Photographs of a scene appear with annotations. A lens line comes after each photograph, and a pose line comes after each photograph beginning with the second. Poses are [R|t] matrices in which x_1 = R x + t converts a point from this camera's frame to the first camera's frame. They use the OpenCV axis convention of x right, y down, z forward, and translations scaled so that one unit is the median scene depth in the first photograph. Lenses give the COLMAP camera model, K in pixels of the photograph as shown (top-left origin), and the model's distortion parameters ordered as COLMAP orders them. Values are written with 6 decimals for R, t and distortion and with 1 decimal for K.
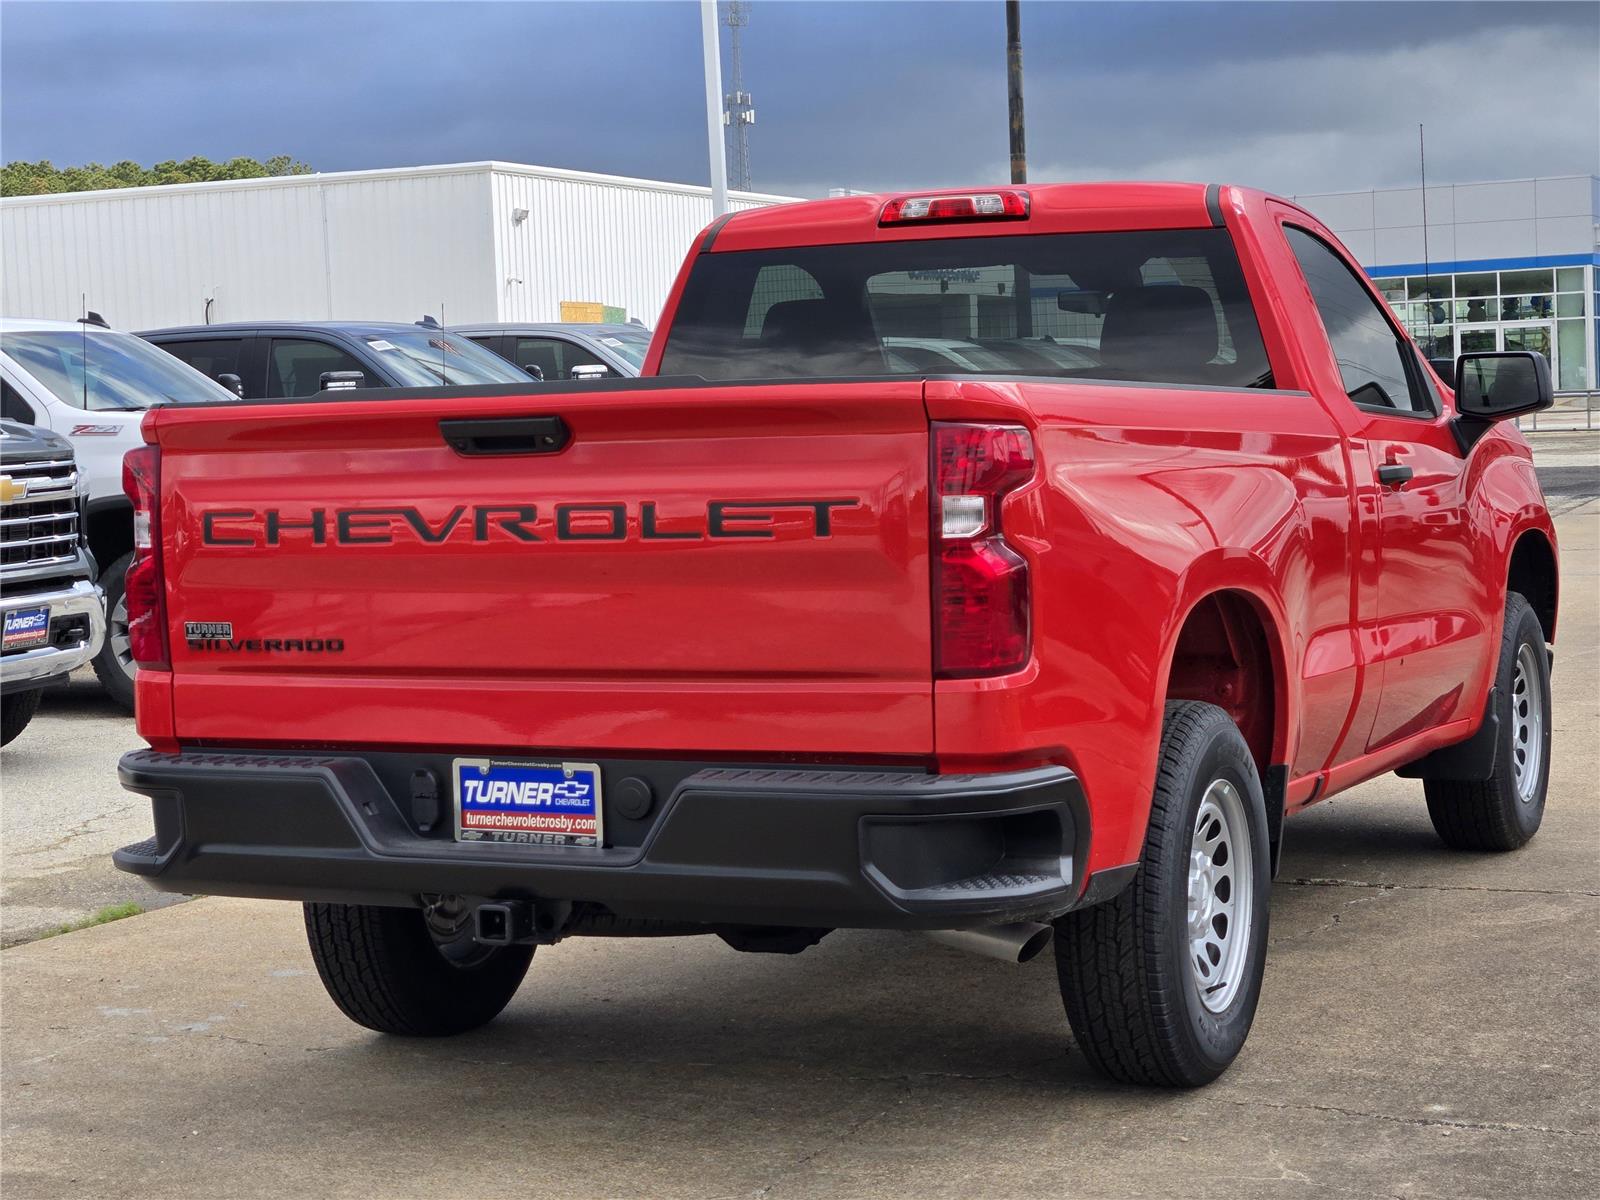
lens RADIAL K [[3040.6, 0, 827.1], [0, 3040.6, 588.3], [0, 0, 1]] dist [-0.805416, 13.079875]
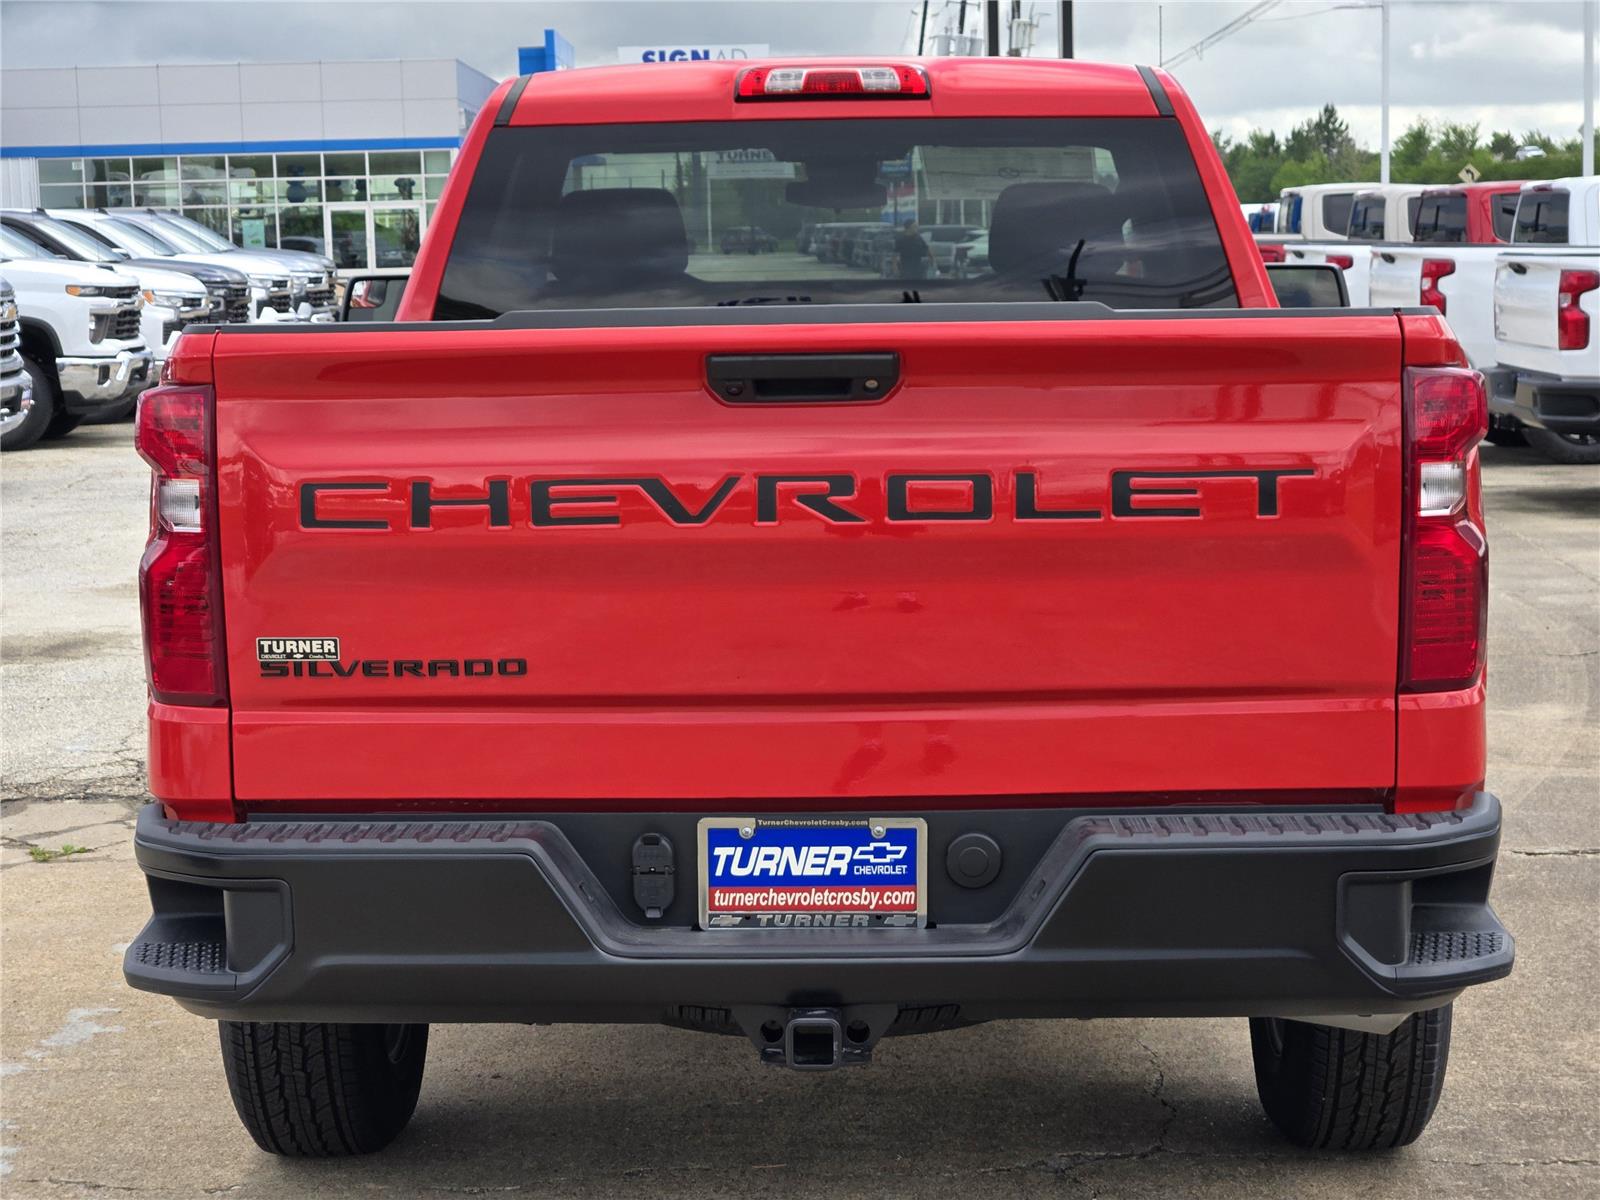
lens RADIAL K [[3040.6, 0, 827.1], [0, 3040.6, 588.3], [0, 0, 1]] dist [-0.805416, 13.079875]
pose [[0.921941, -0.027243, 0.386372, -0.380352], [0.009282, 0.998791, 0.048277, -0.034554], [-0.387220, -0.040922, 0.921079, 0.317362]]
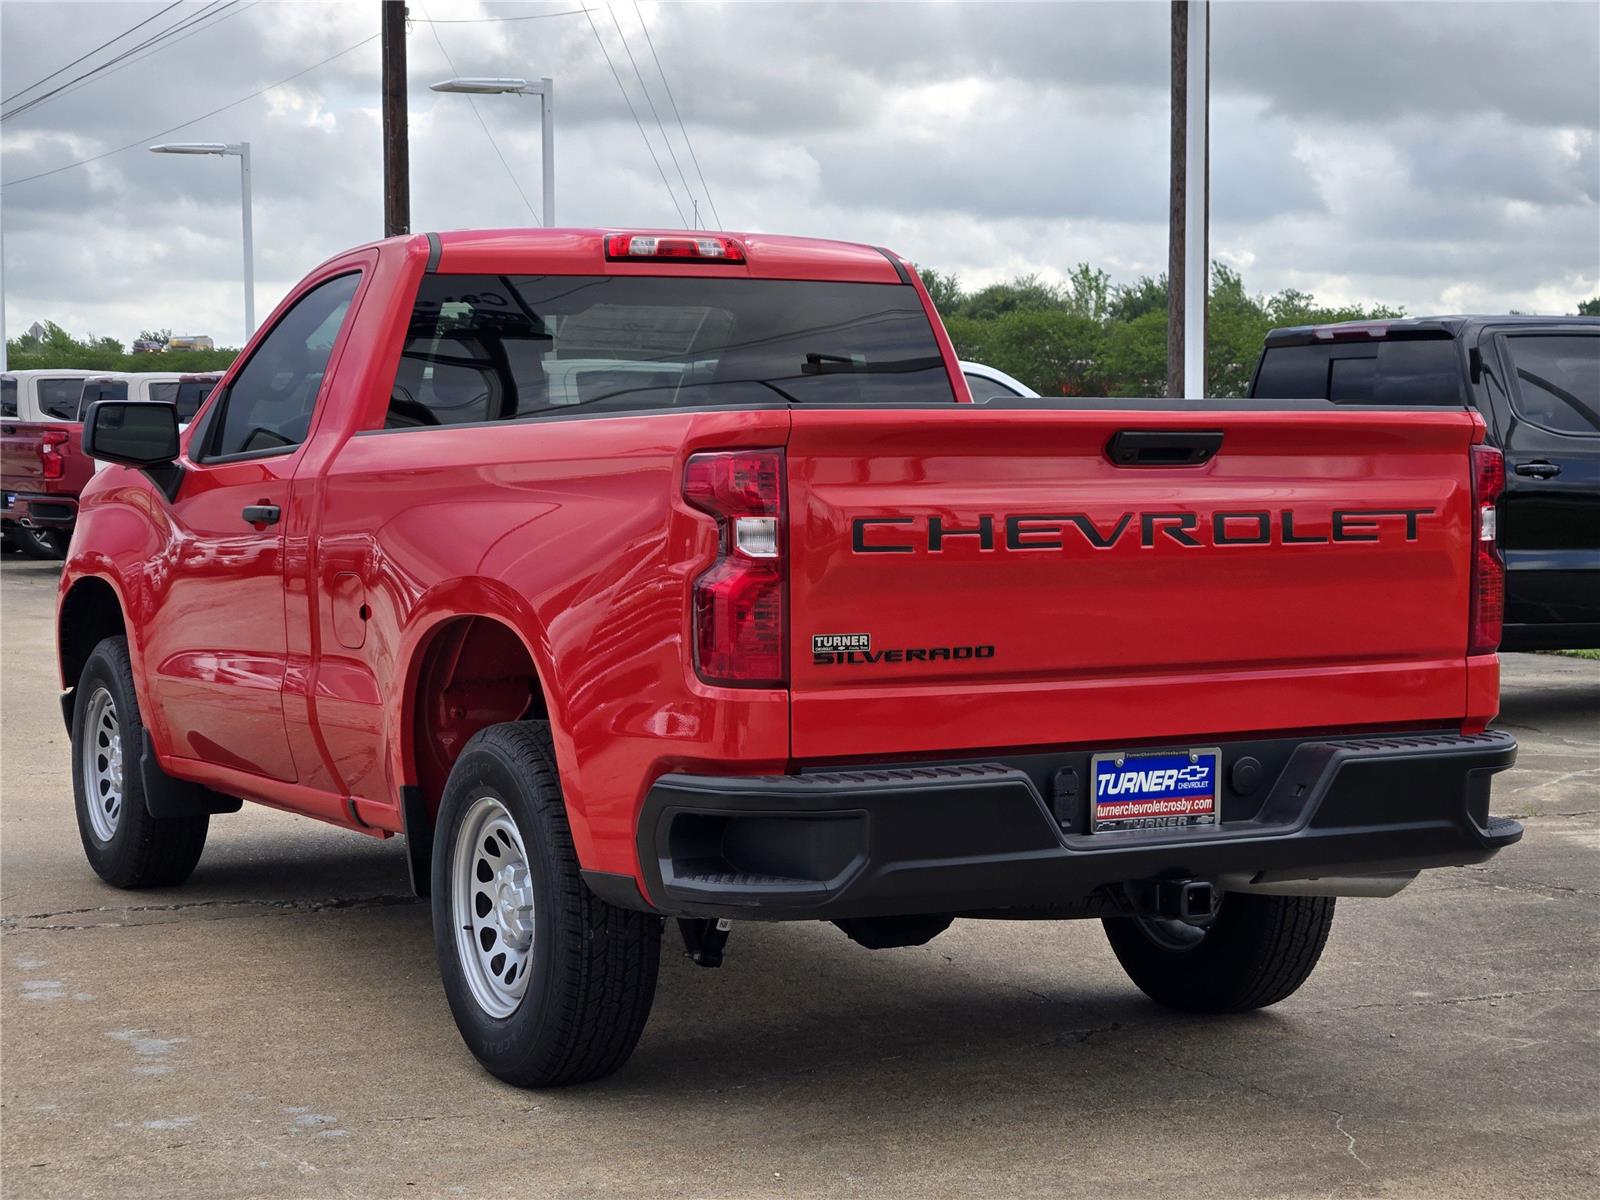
lens RADIAL K [[3040.6, 0, 827.1], [0, 3040.6, 588.3], [0, 0, 1]] dist [-0.805416, 13.079875]
pose [[0.622272, -0.011901, 0.782710, -1.009313], [0.029538, 0.999529, -0.008286, 0.004889], [-0.782243, 0.028276, 0.622331, 0.421386]]
